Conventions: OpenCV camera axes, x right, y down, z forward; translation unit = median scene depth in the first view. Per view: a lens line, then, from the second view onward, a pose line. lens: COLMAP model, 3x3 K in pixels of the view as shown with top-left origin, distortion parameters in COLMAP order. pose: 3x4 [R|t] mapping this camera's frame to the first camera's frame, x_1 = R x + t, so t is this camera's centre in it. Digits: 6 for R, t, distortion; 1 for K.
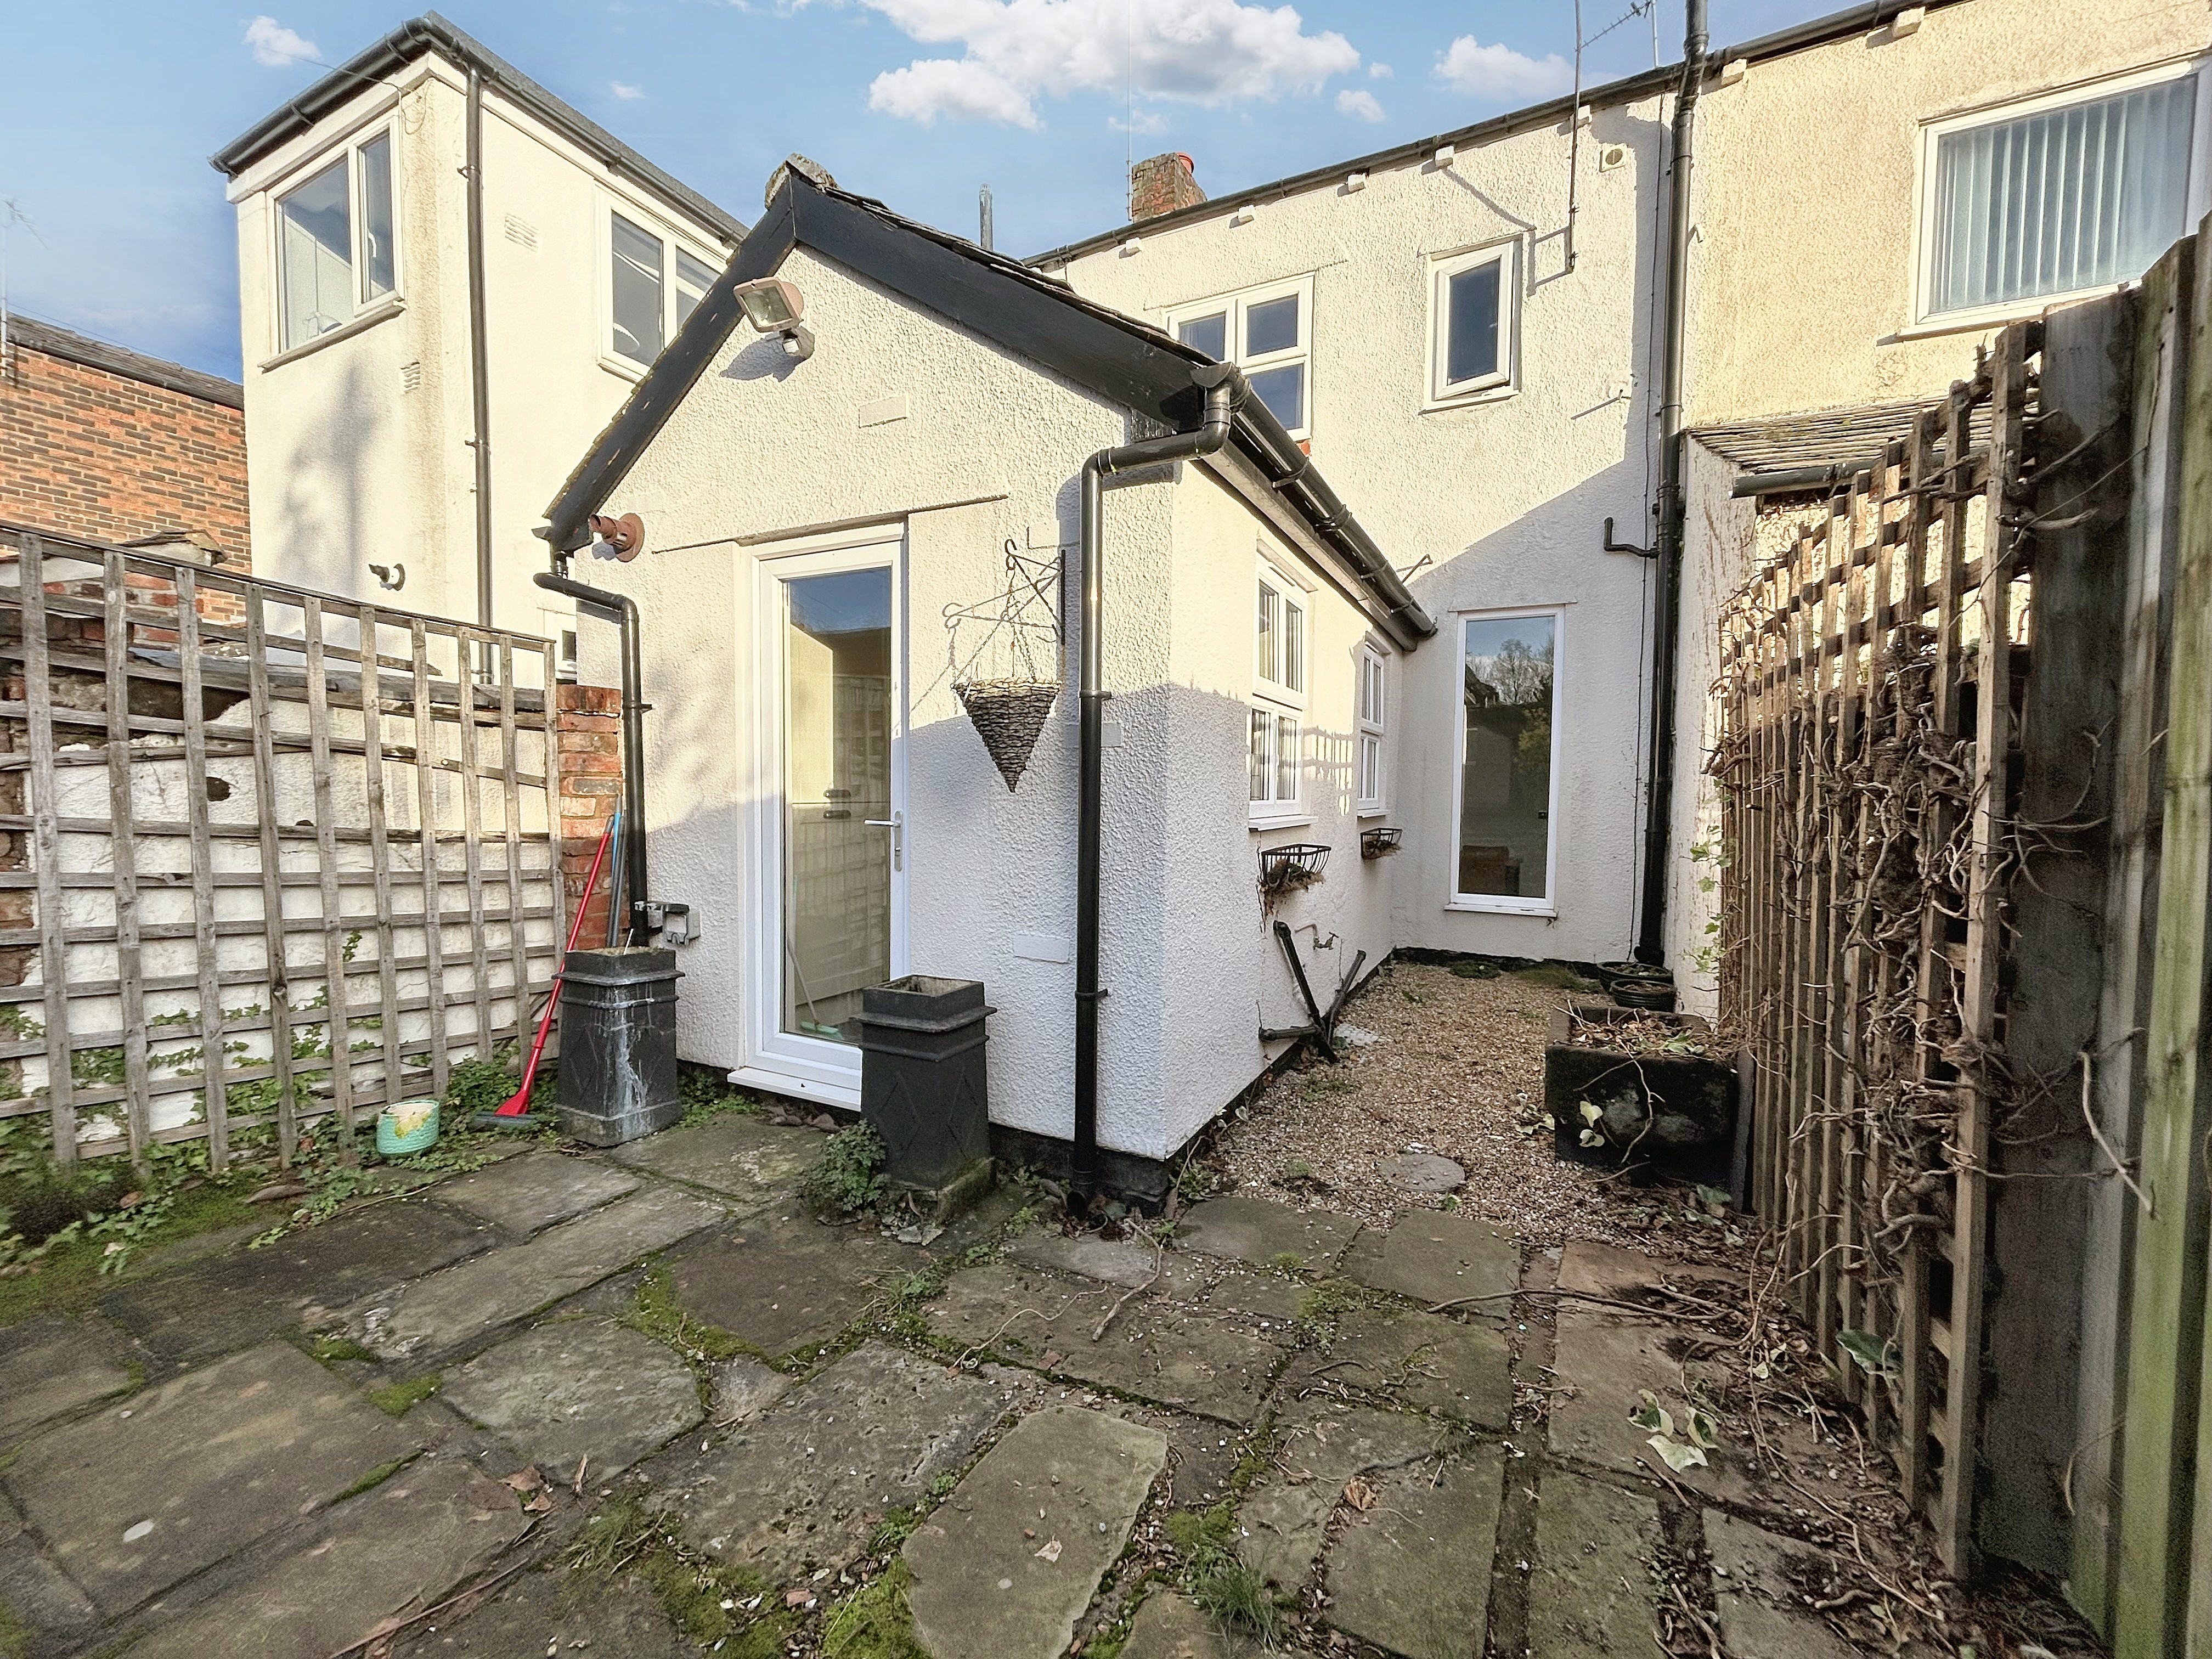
lens RADIAL K [[890.9, 0, 1108.8], [0, 890.9, 831.2], [0, 0, 1]] dist [-0.005497, 0.001680]
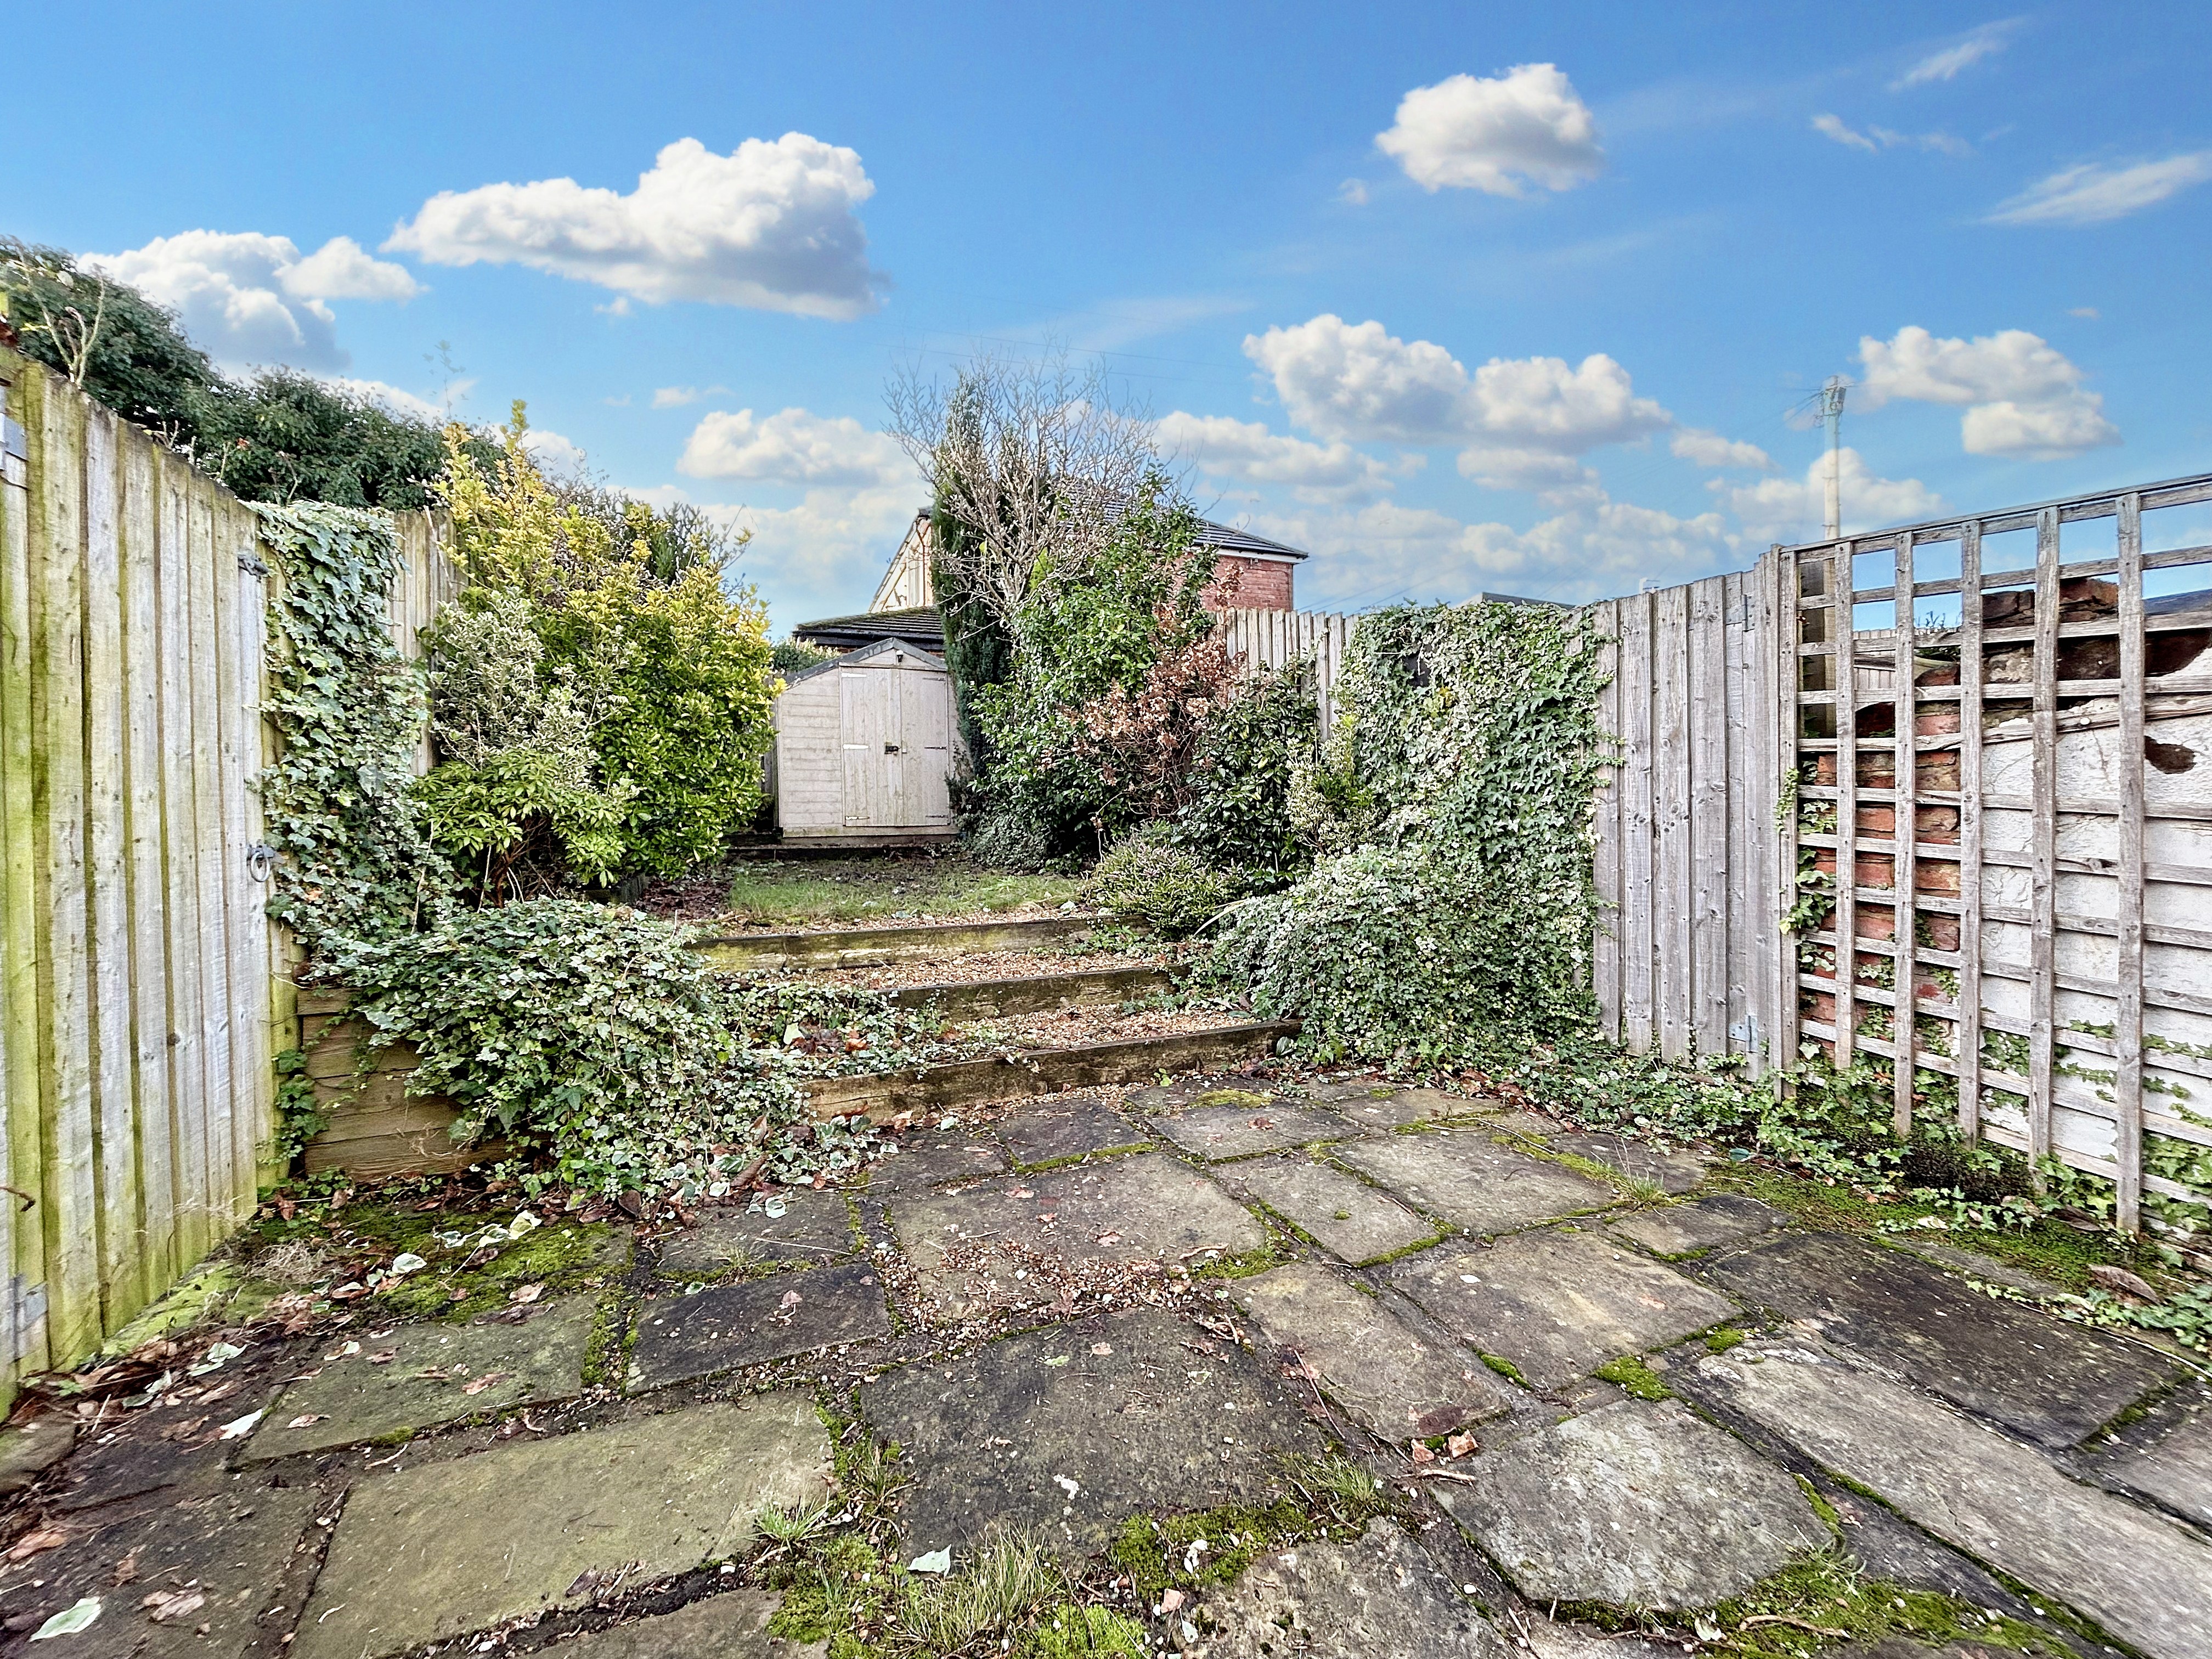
lens RADIAL K [[890.9, 0, 1114.8], [0, 890.9, 830.6], [0, 0, 1]] dist [-0.005497, 0.001680]
pose [[-0.629237, 0.009544, -0.777155, 0.223234], [-0.031239, 0.998806, 0.037559, 0.018004], [0.776585, 0.047910, -0.628188, 0.844649]]
